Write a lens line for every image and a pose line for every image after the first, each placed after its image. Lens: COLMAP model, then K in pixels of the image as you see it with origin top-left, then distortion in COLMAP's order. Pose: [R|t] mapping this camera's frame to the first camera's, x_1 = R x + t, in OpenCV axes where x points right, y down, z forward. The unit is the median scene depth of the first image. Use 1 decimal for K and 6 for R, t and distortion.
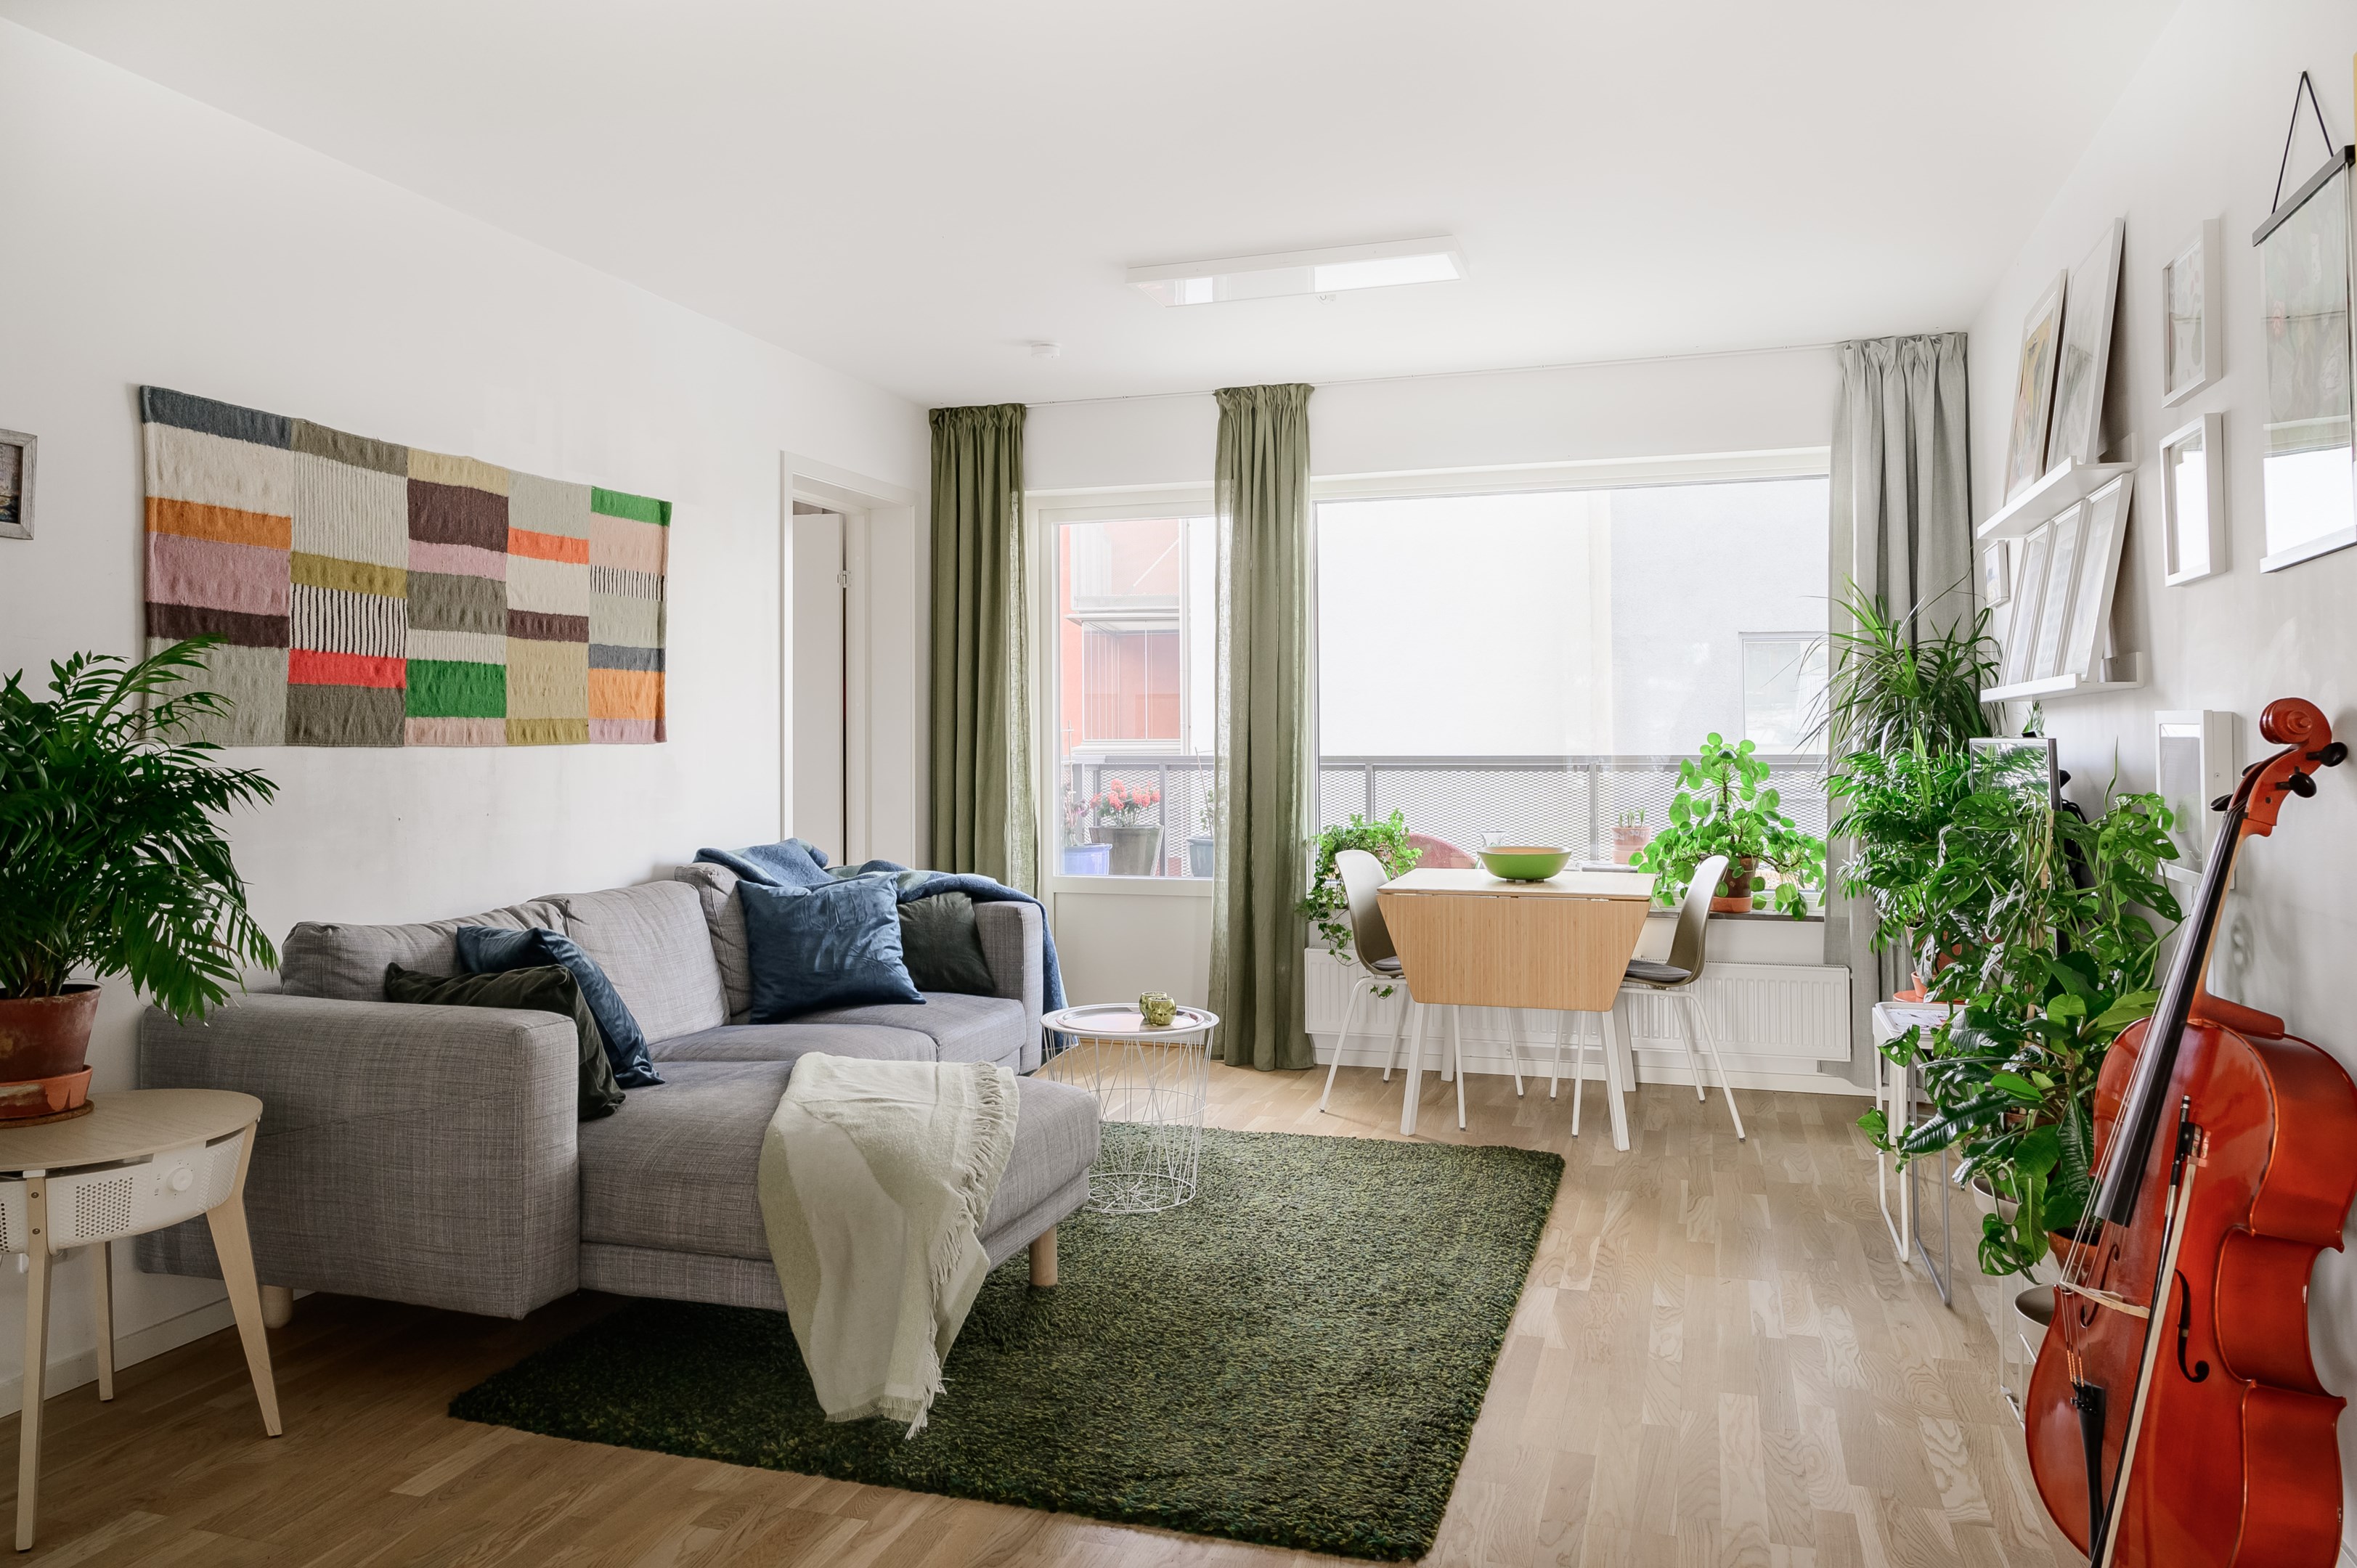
lens RADIAL K [[1582.6, 0, 1176.7], [0, 1582.6, 690.1], [0, 0, 1]] dist [-0.002831, -0.001179]
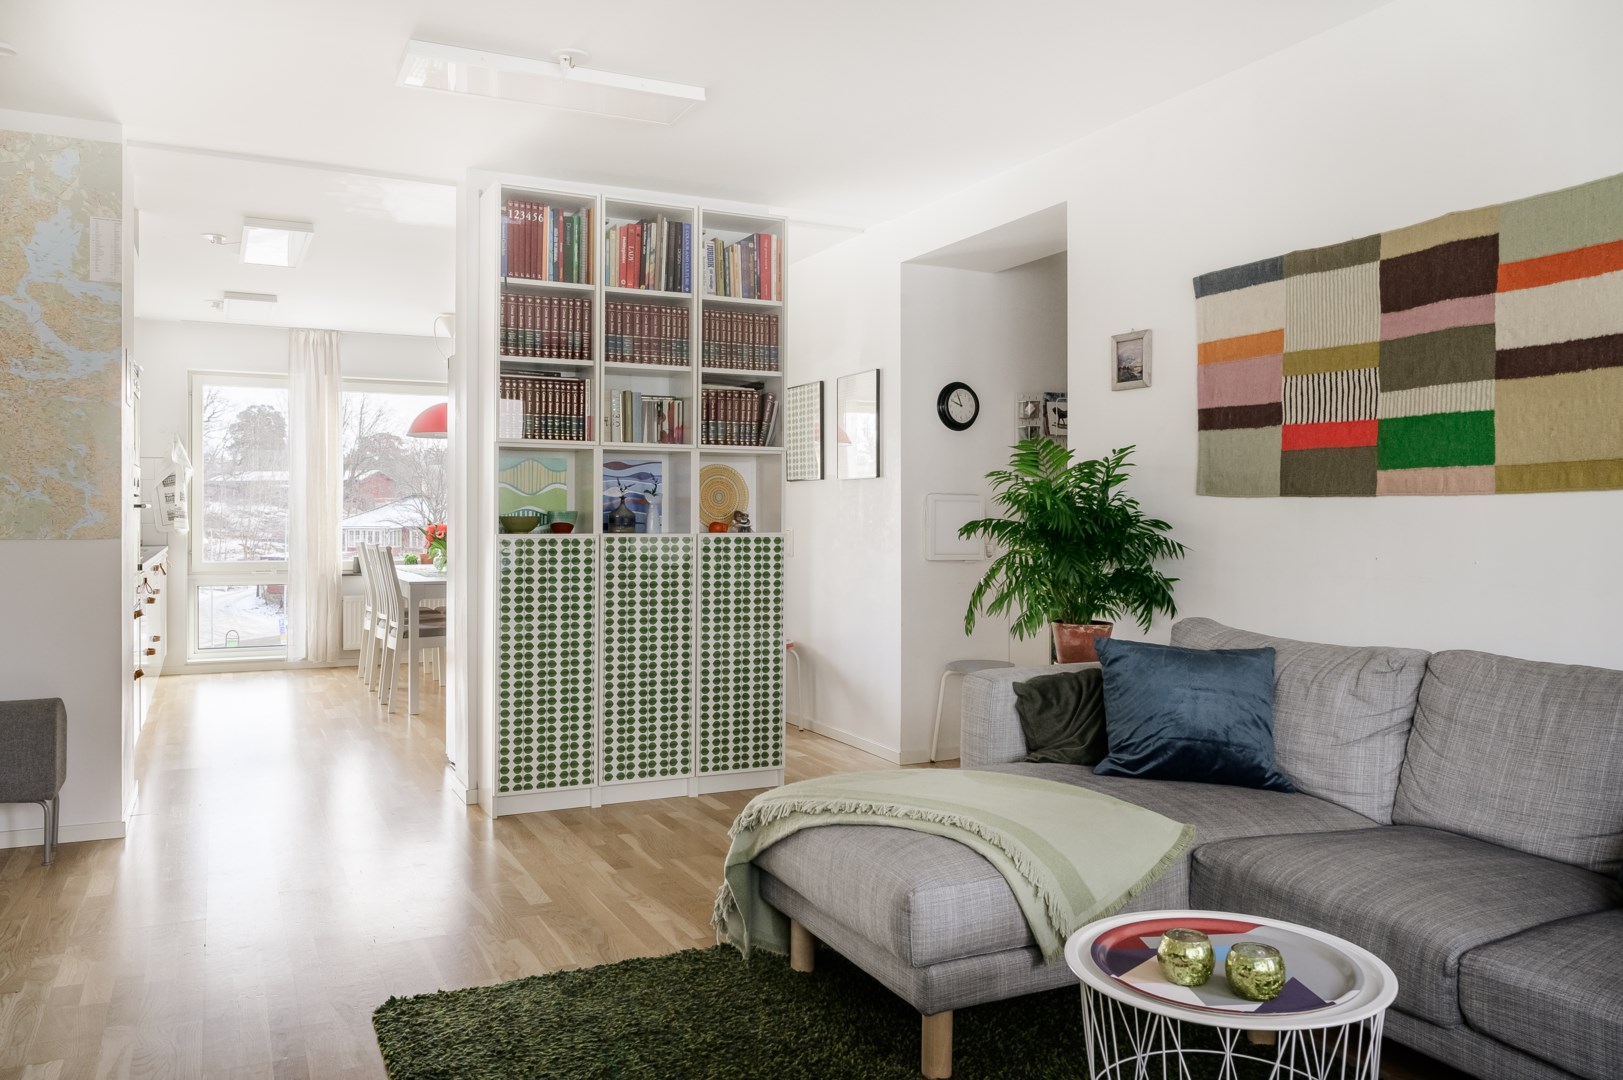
lens RADIAL K [[1194.8, 0, 811.5], [0, 1194.8, 540.0], [0, 0, 1]] dist [-0.087814, 0.000168]
pose [[-0.714936, 0.017371, -0.698974, 0.396106], [0.027681, 0.999611, -0.003472, 0.058722], [0.698642, -0.021831, -0.715138, 1.302392]]
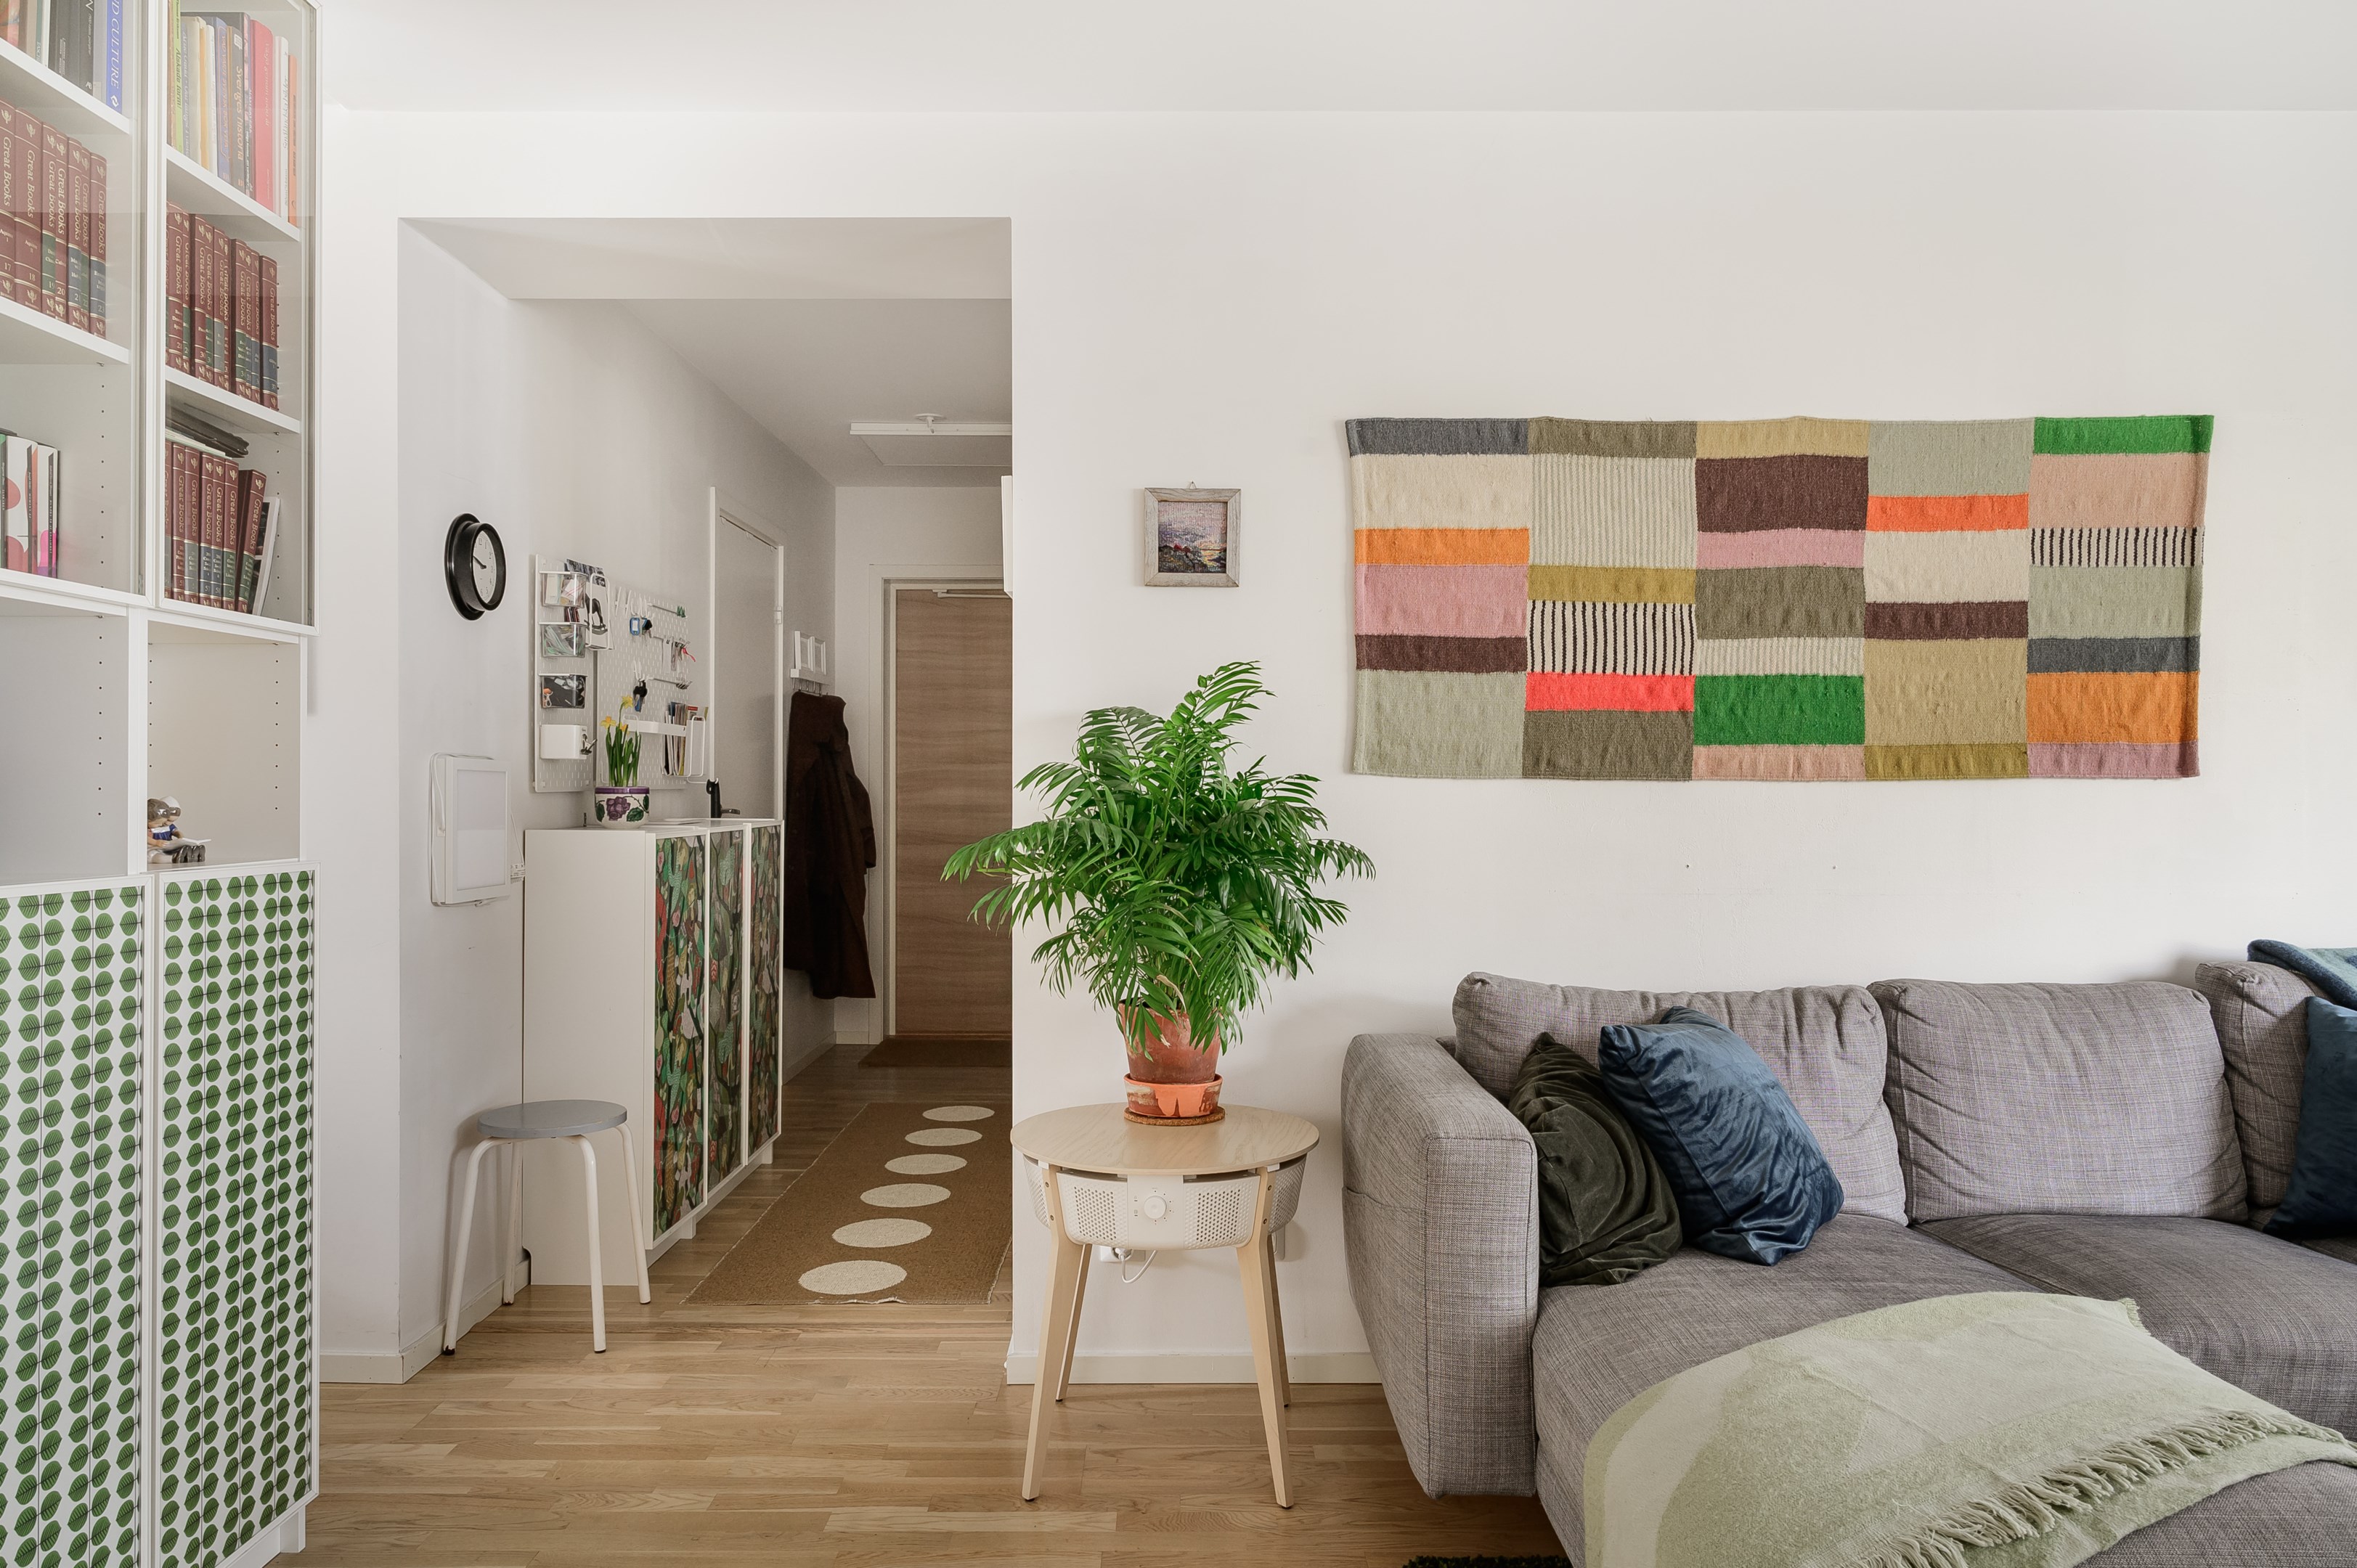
lens RADIAL K [[1600.1, 0, 1175.6], [0, 1600.1, 770.2], [0, 0, 1]] dist [0.003104, 0.003308]
pose [[0.317328, 0.005228, -0.948302, 0.228242], [0.028169, 0.999492, 0.014936, 0.009956], [0.947897, -0.031452, 0.317019, 0.463356]]
